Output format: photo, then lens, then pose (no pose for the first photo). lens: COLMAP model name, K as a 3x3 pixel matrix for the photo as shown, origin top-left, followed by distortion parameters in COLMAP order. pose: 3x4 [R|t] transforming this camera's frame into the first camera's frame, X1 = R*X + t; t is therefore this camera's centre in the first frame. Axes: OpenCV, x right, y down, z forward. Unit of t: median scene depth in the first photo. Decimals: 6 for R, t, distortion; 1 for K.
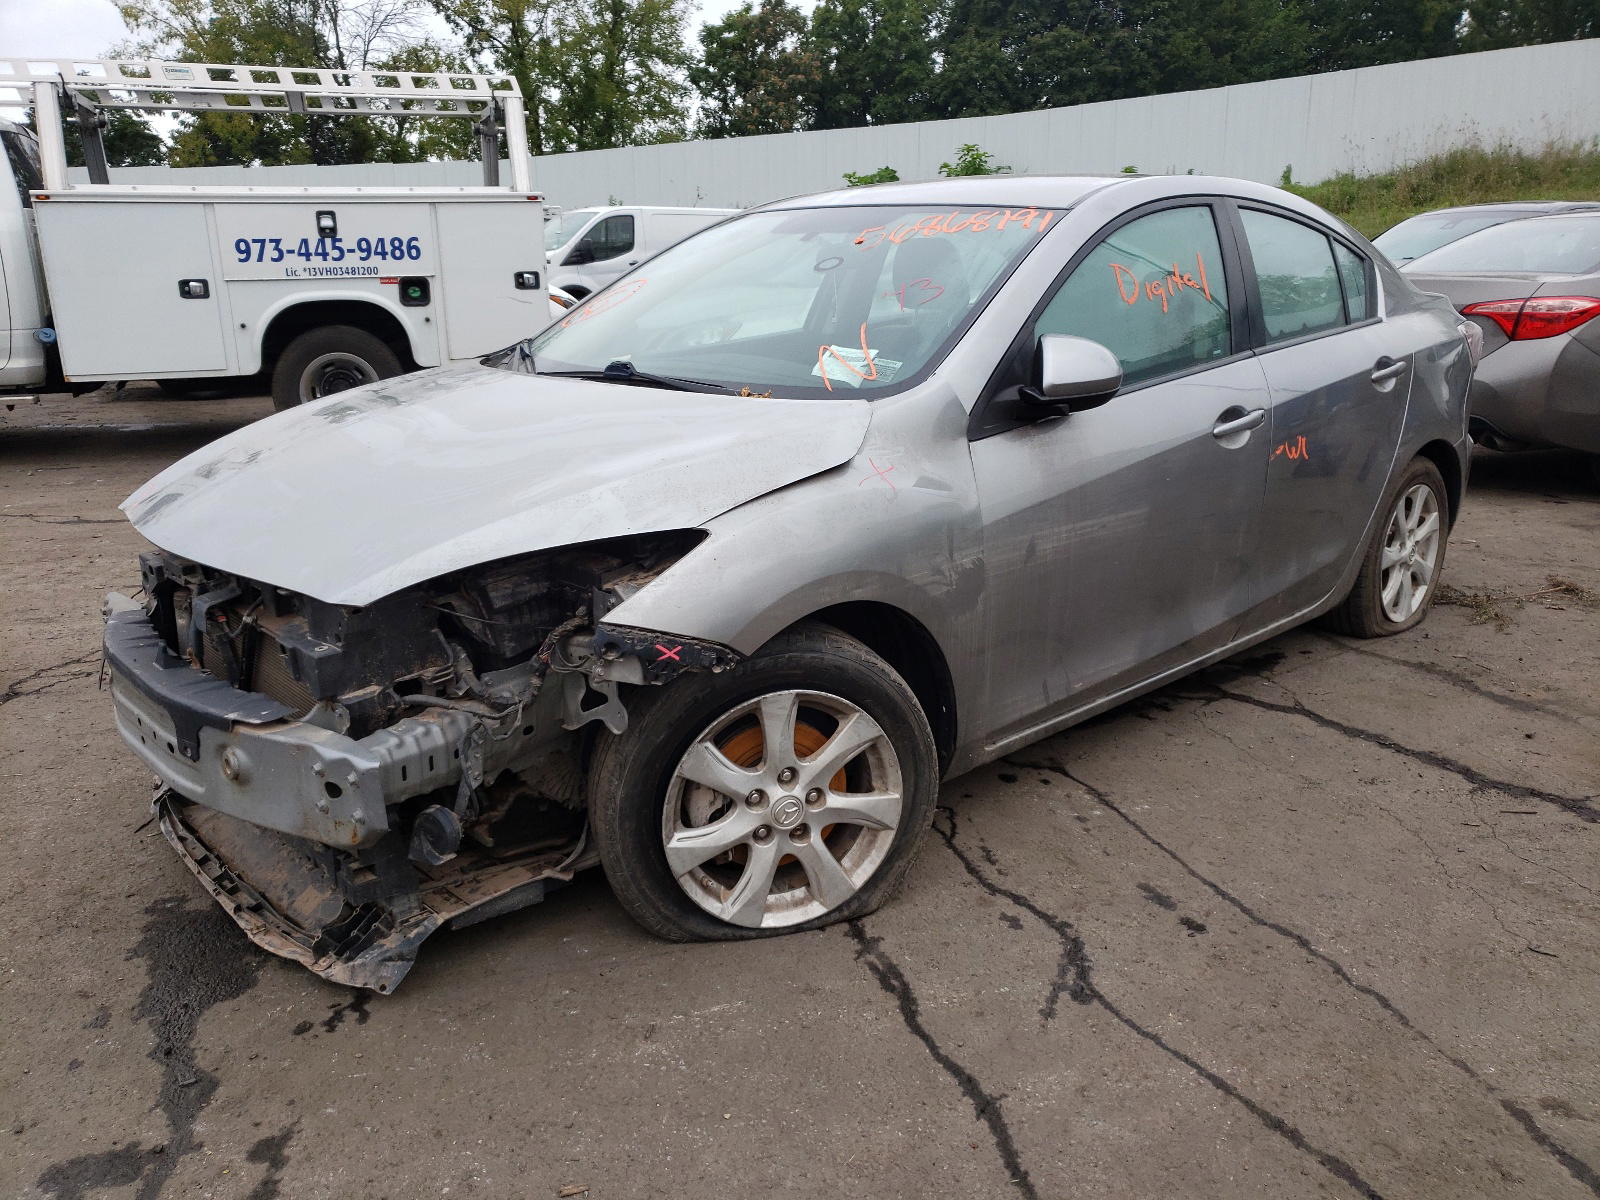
lens RADIAL K [[1266.7, 0, 795.9], [0, 1266.7, 596.4], [0, 0, 1]] dist [-0.012537, -0.003902]
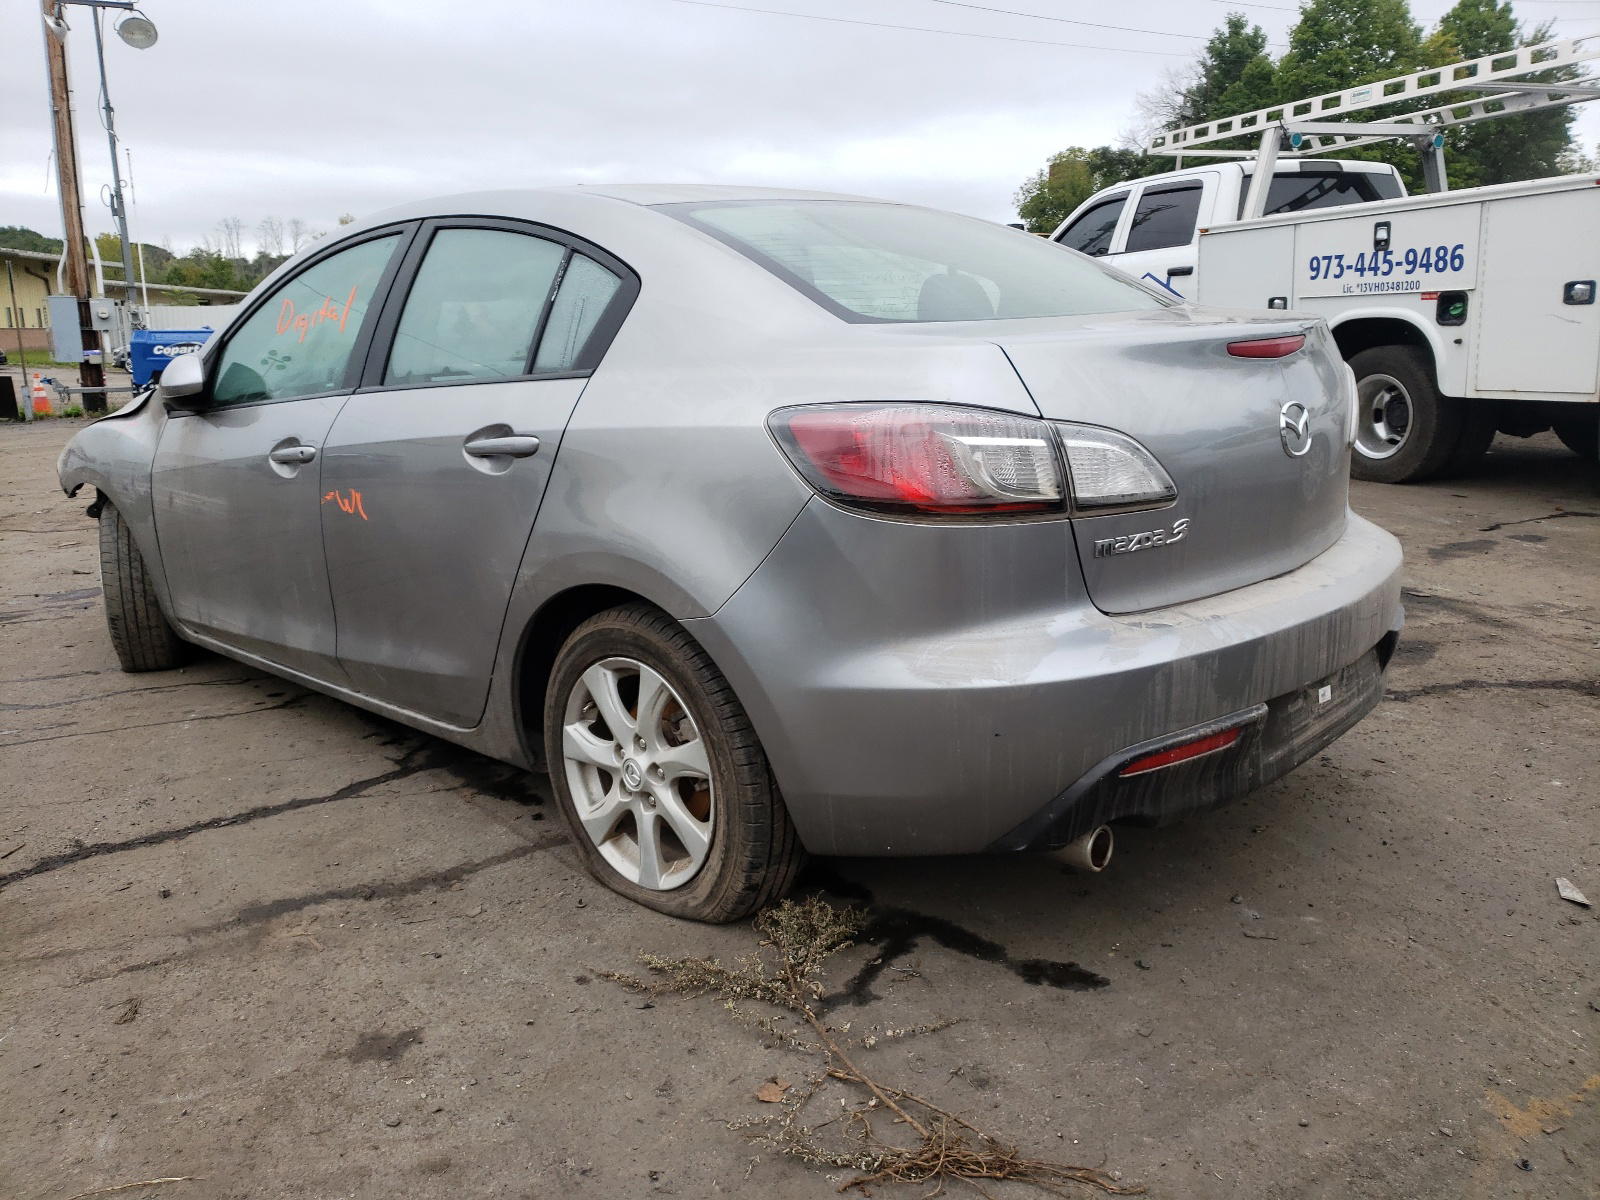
lens RADIAL K [[1221.5, 0, 796.1], [0, 1221.5, 600.7], [0, 0, 1]] dist [0.008881, 0.004344]
pose [[0.042767, 0.232159, -0.971737, 0.551466], [-0.226759, 0.949500, 0.216866, -0.135353], [0.973012, 0.211075, 0.093252, 0.544289]]
